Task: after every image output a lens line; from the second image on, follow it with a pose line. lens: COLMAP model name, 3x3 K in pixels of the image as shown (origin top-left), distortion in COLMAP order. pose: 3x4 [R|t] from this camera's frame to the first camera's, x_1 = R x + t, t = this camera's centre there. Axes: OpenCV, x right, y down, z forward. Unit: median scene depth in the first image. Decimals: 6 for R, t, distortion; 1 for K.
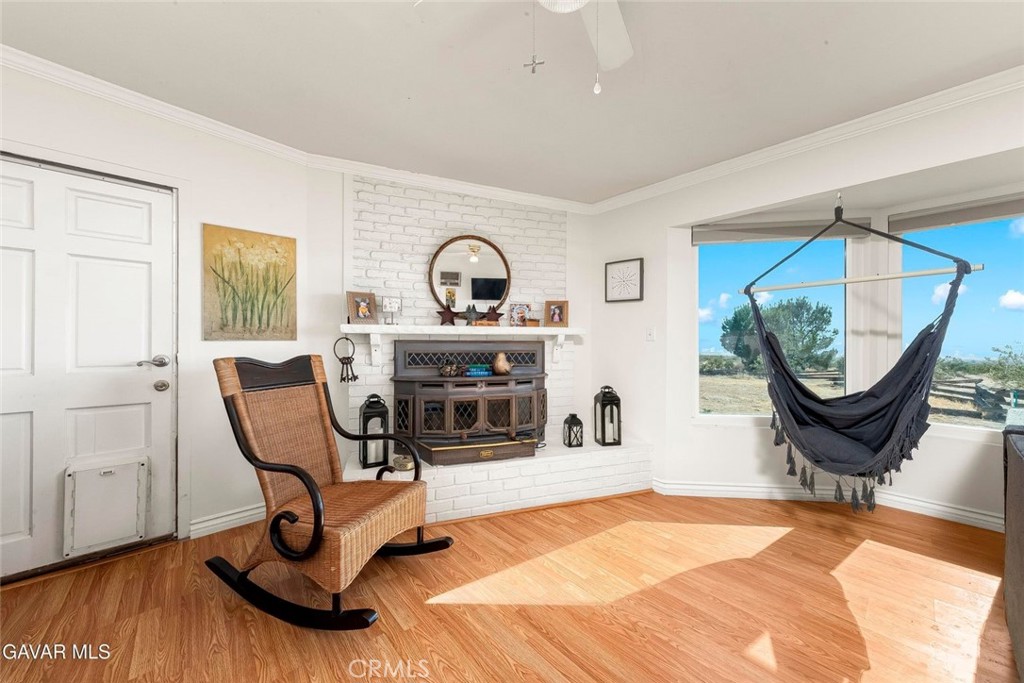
lens RADIAL K [[381.5, 0, 509.7], [0, 381.5, 342.7], [0, 0, 1]] dist [0.003191, -0.000082]
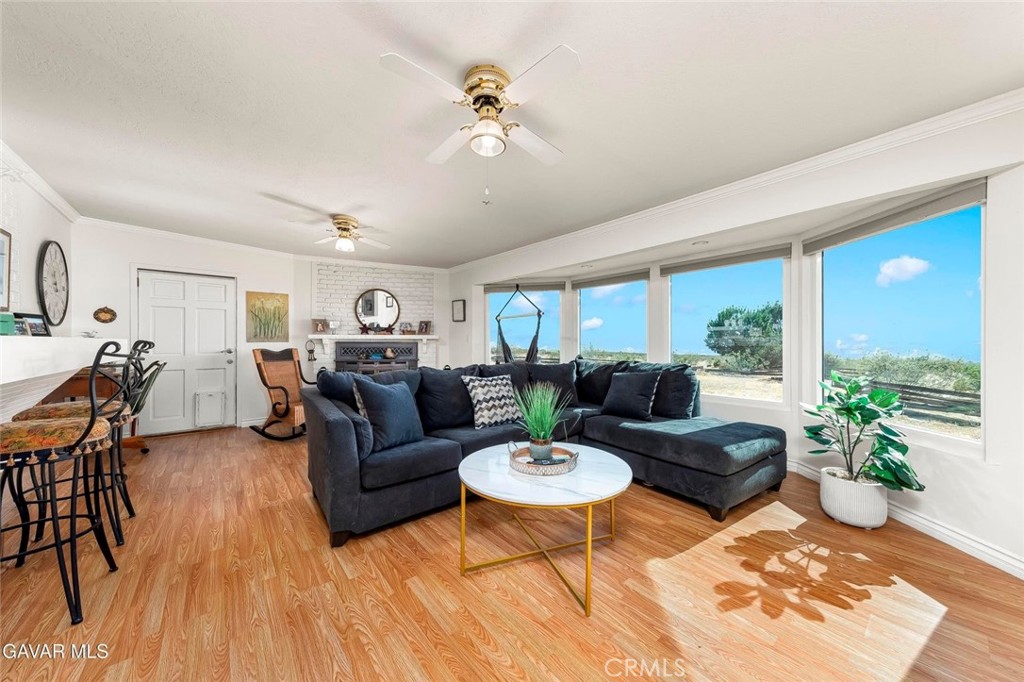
lens RADIAL K [[363.3, 0, 511.0], [0, 363.3, 349.4], [0, 0, 1]] dist [-0.001112, -0.000052]
pose [[0.999403, 0.000399, -0.034559, 0.766174], [0.000174, 0.999863, 0.016573, 0.002021], [0.034561, -0.016569, 0.999265, -1.006490]]
